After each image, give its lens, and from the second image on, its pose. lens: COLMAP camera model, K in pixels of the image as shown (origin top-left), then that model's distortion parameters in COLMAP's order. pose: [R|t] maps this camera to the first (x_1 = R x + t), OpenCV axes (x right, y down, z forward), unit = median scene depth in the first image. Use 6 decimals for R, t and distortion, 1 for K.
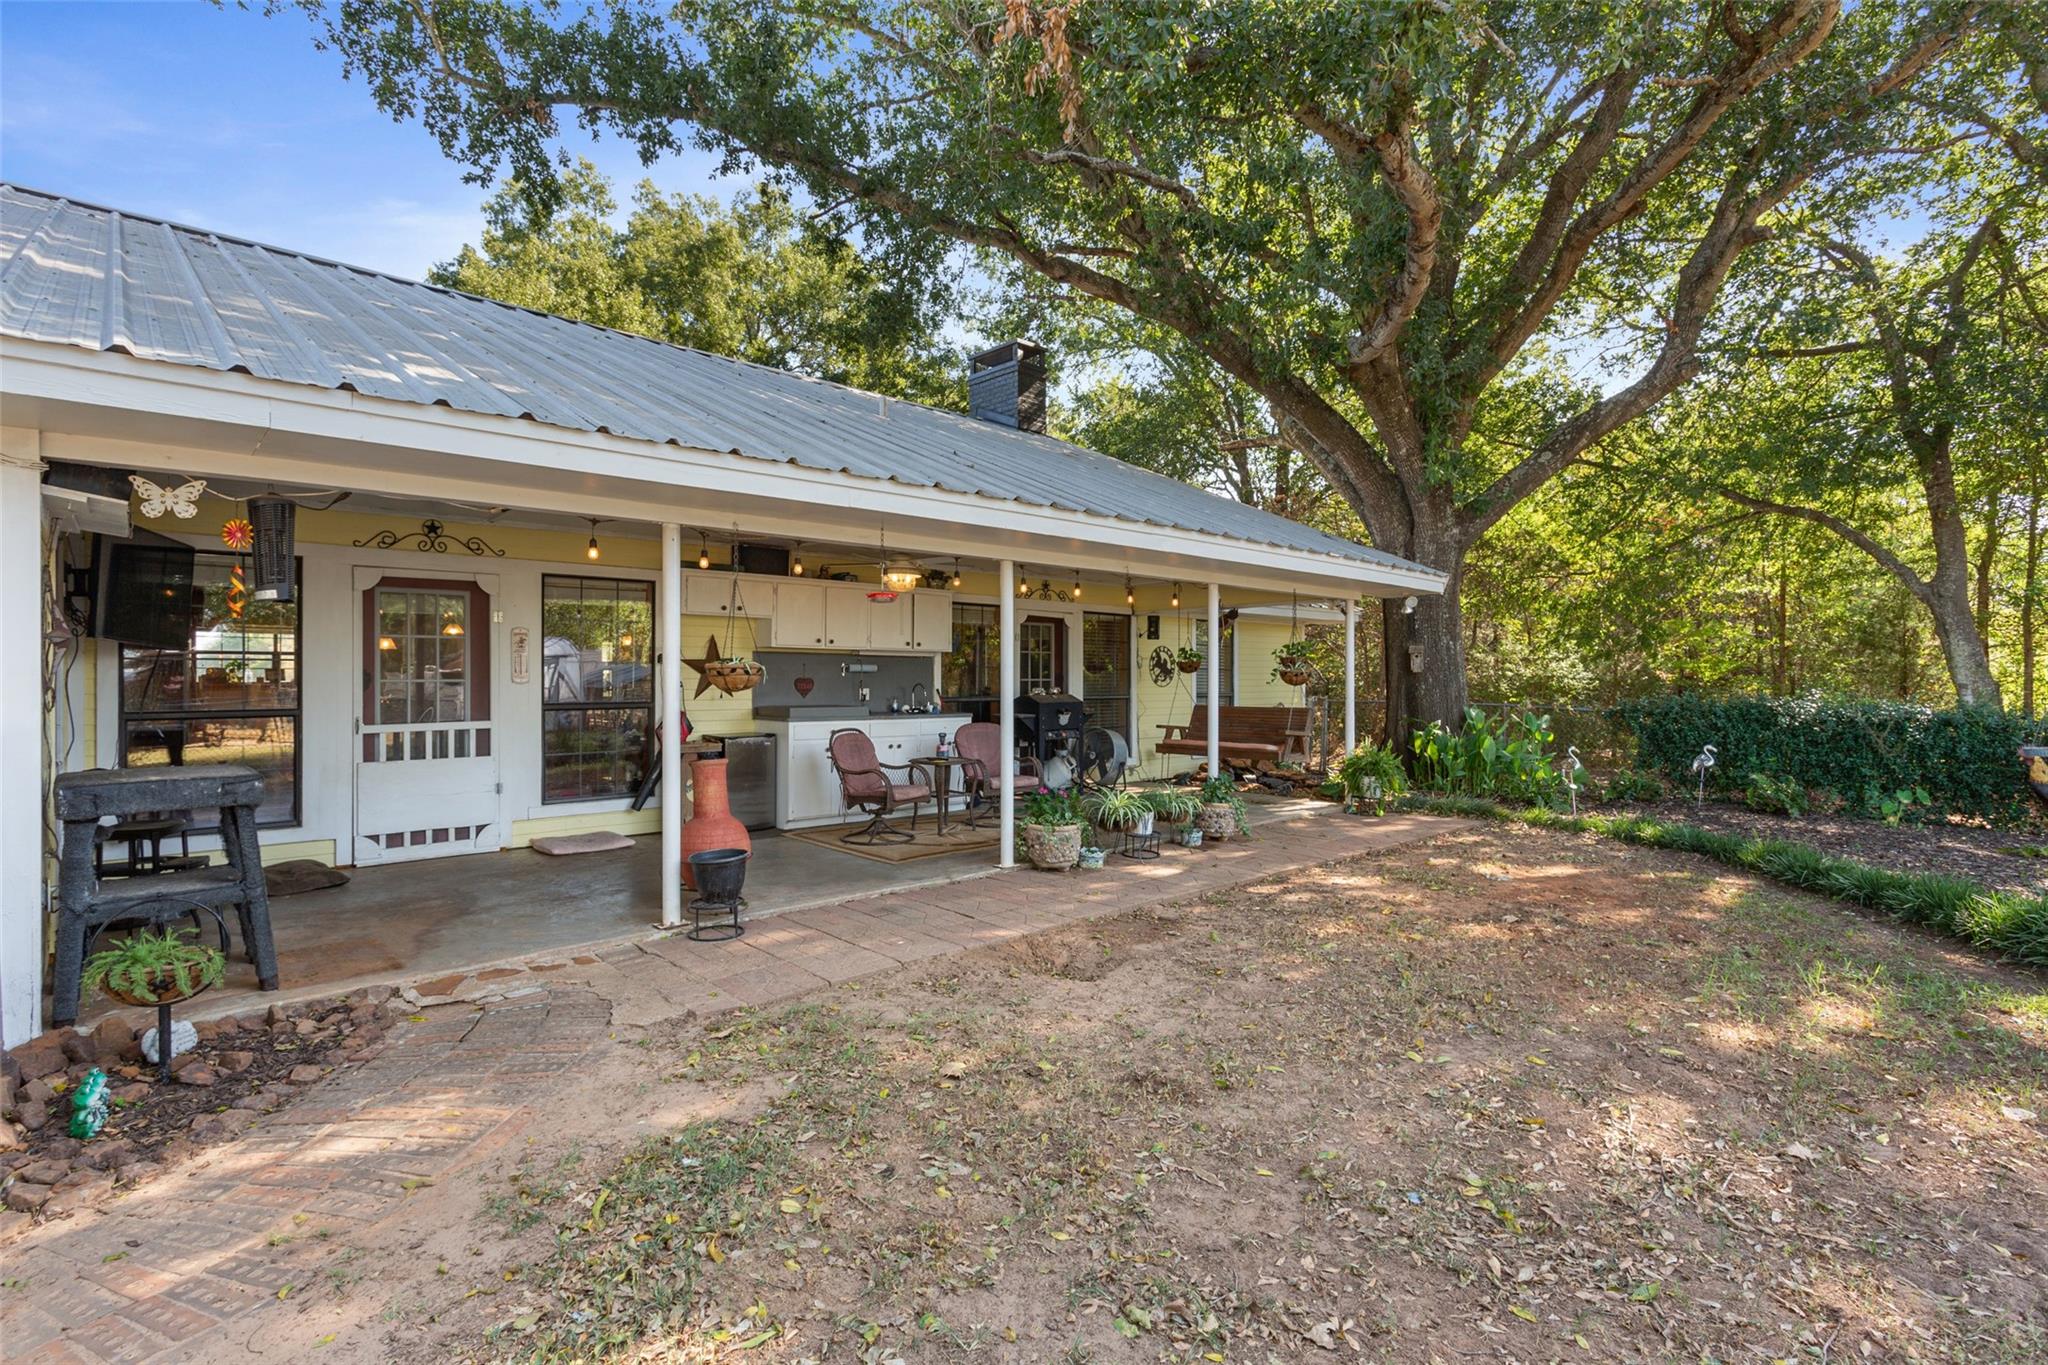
lens RADIAL K [[987.8, 0, 1035.3], [0, 987.8, 684.2], [0, 0, 1]] dist [0.001538, 0.002757]
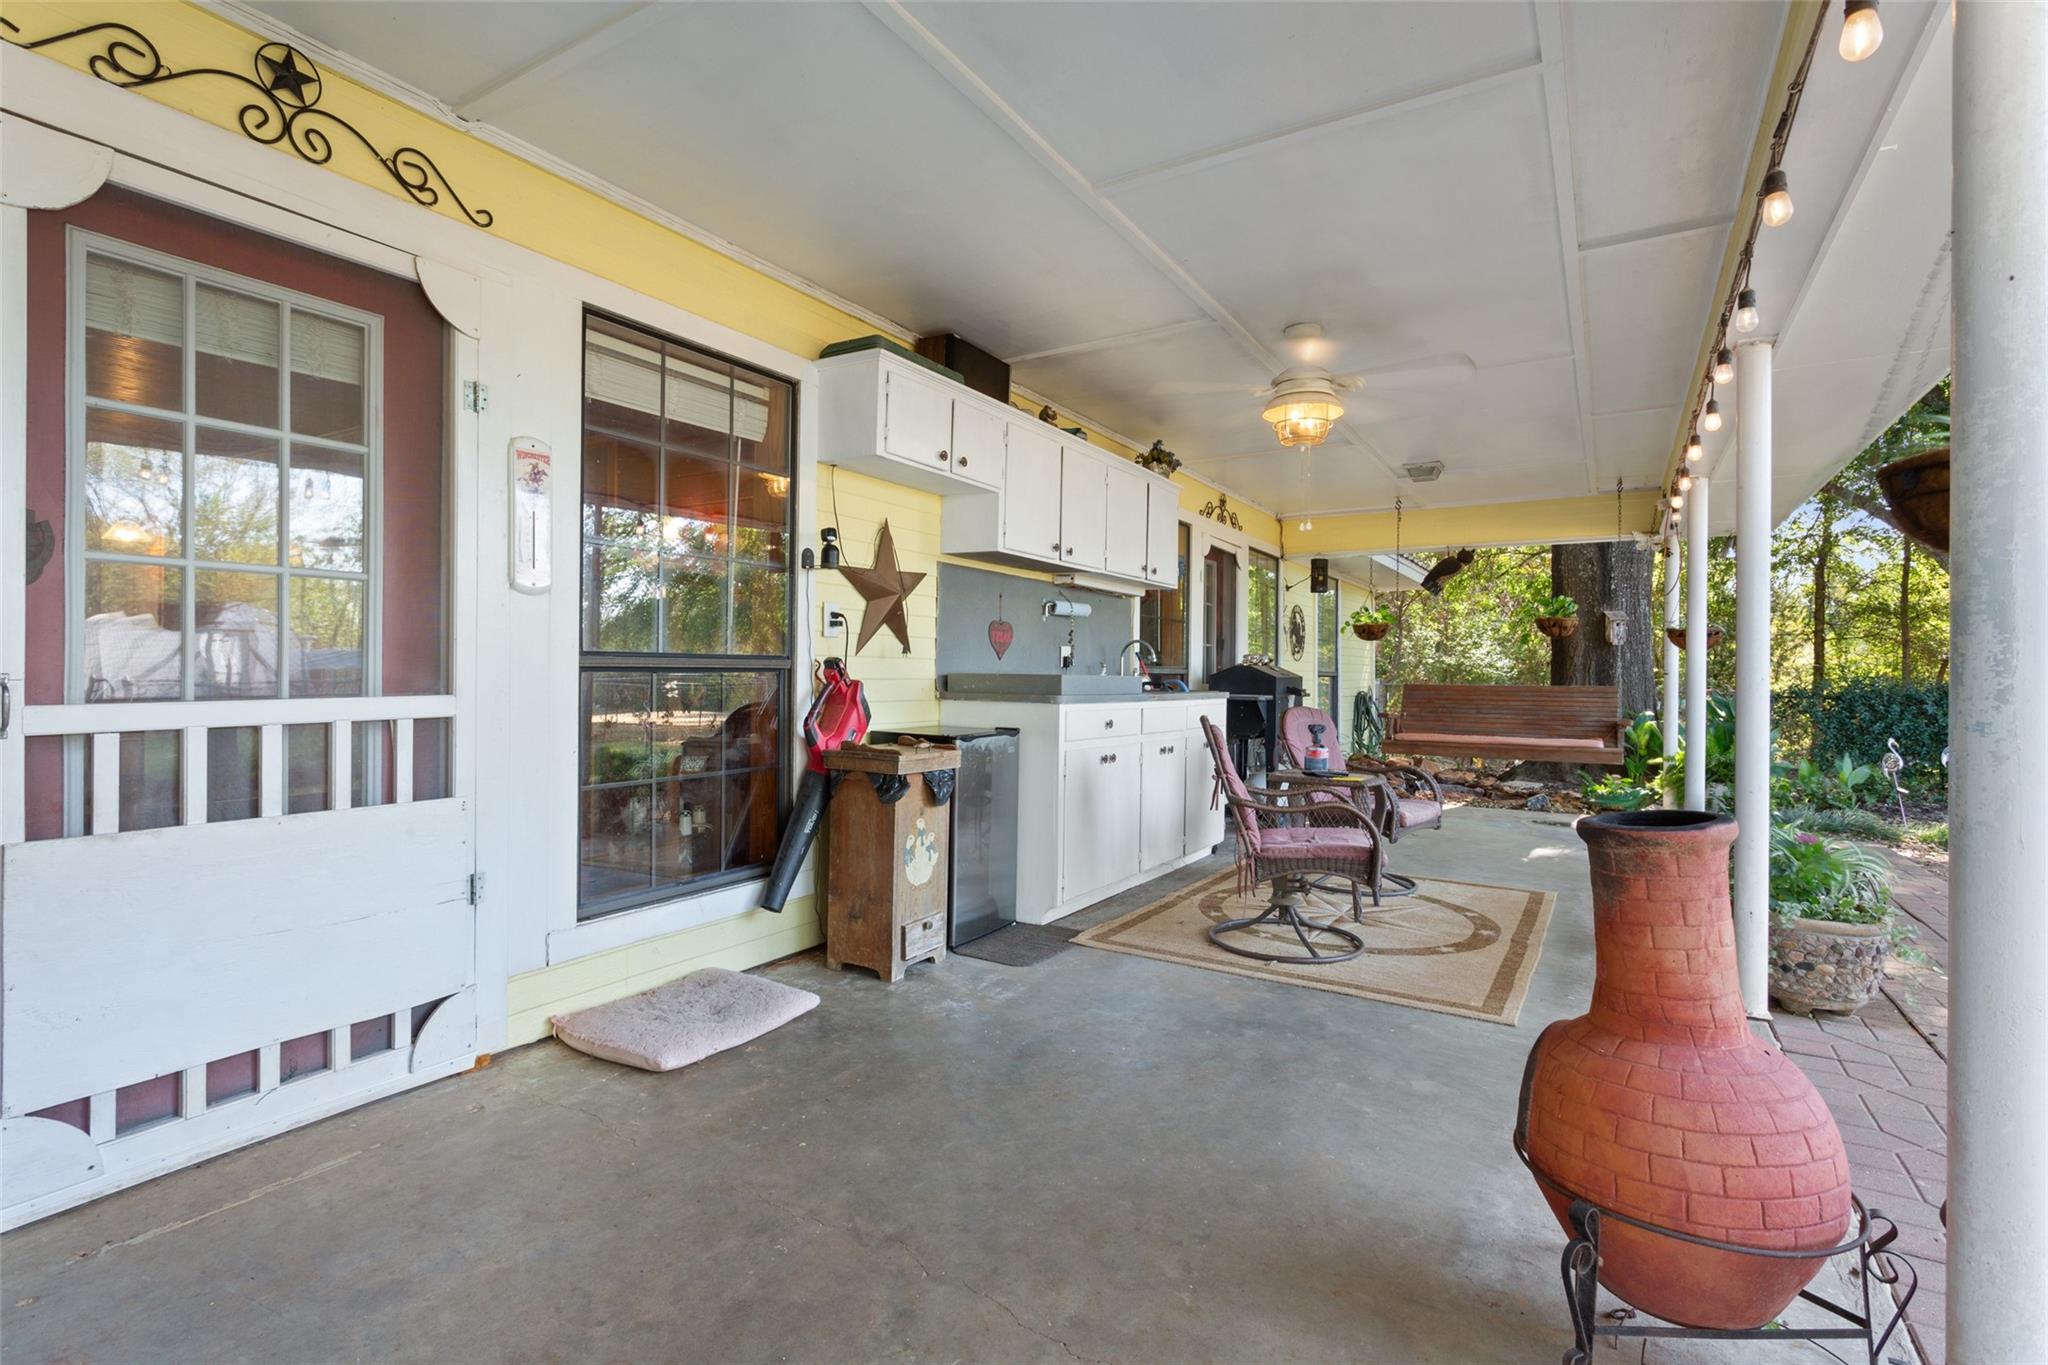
lens RADIAL K [[987.8, 0, 1024.7], [0, 987.8, 678.7], [0, 0, 1]] dist [0.001538, 0.002757]
pose [[0.959482, 0.009367, 0.281613, -0.461032], [-0.009939, 0.999950, 0.000601, 0.029238], [-0.281593, -0.003375, 0.959528, 0.617846]]
